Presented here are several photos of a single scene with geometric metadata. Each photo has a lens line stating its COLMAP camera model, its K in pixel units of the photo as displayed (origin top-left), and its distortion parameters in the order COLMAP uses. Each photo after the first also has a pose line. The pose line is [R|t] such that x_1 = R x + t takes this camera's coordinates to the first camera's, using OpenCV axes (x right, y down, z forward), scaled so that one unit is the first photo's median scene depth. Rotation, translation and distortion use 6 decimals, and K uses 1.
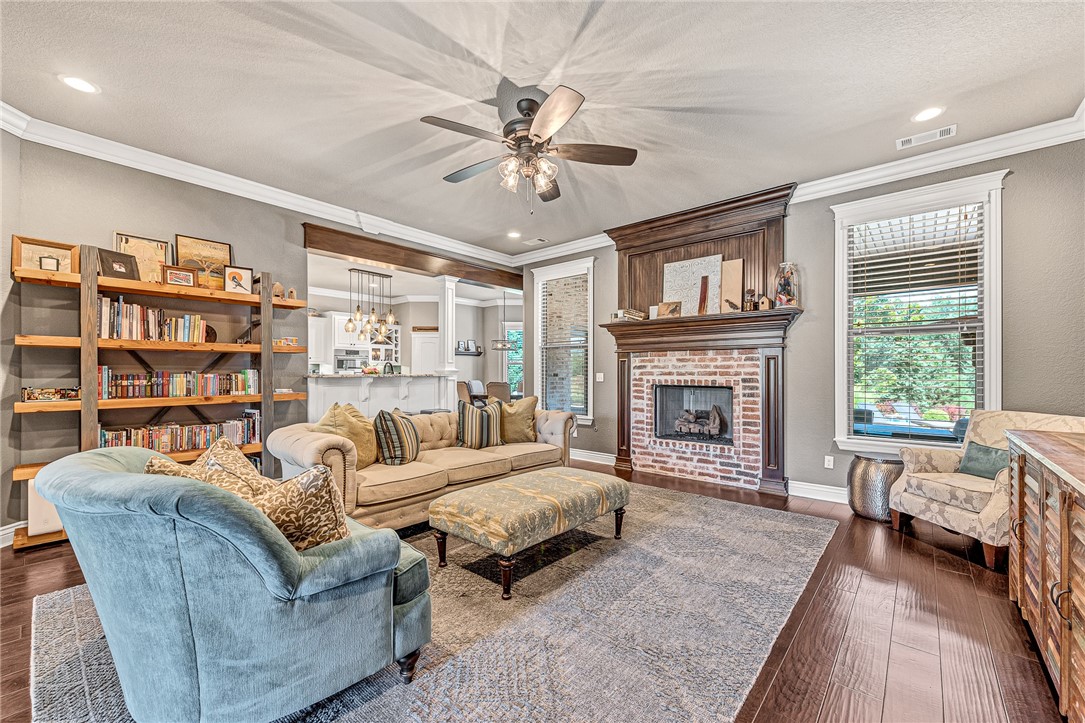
lens RADIAL K [[442.2, 0, 539.6], [0, 442.2, 371.5], [0, 0, 1]] dist [0.008423, -0.001916]
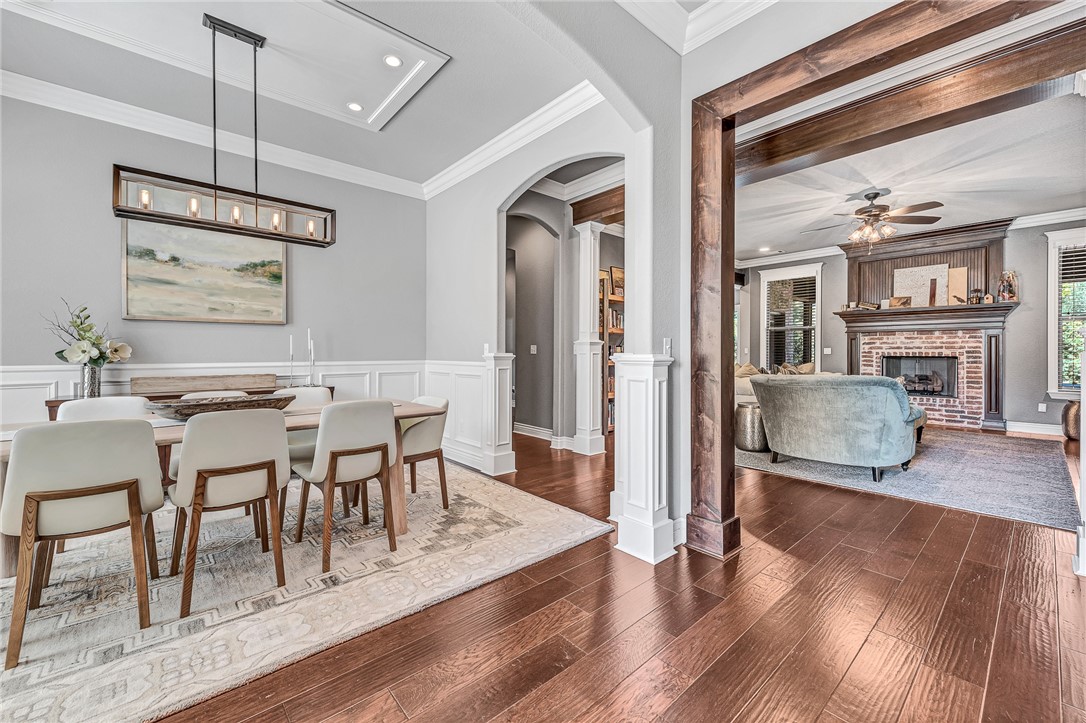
lens RADIAL K [[442.6, 0, 544.7], [0, 442.6, 352.8], [0, 0, 1]] dist [0.008423, -0.001916]
pose [[0.991325, 0.000307, -0.131432, -0.676694], [0.000105, 0.999995, 0.003128, 0.017007], [0.131432, -0.003115, 0.991320, -0.581240]]
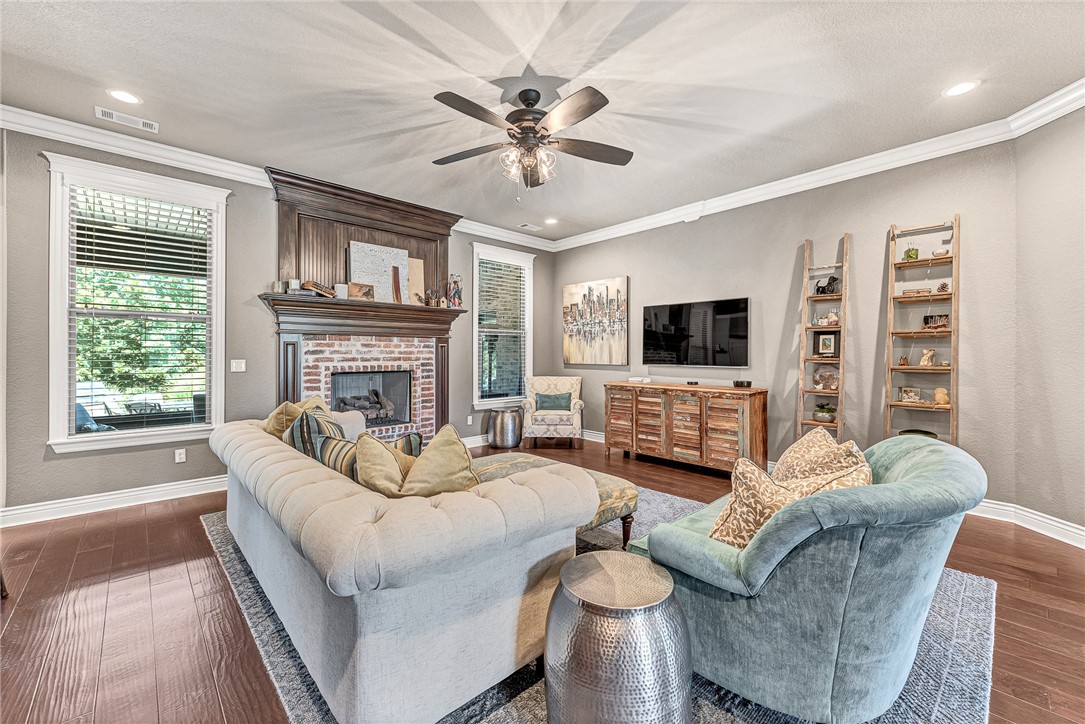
lens RADIAL K [[442.2, 0, 532.2], [0, 442.2, 356.4], [0, 0, 1]] dist [0.008423, -0.001916]
pose [[0.100098, -0.000386, 0.994977, -0.642557], [0.003397, 0.999994, 0.000047, -0.000571], [-0.994972, 0.003375, 0.100099, 0.573123]]
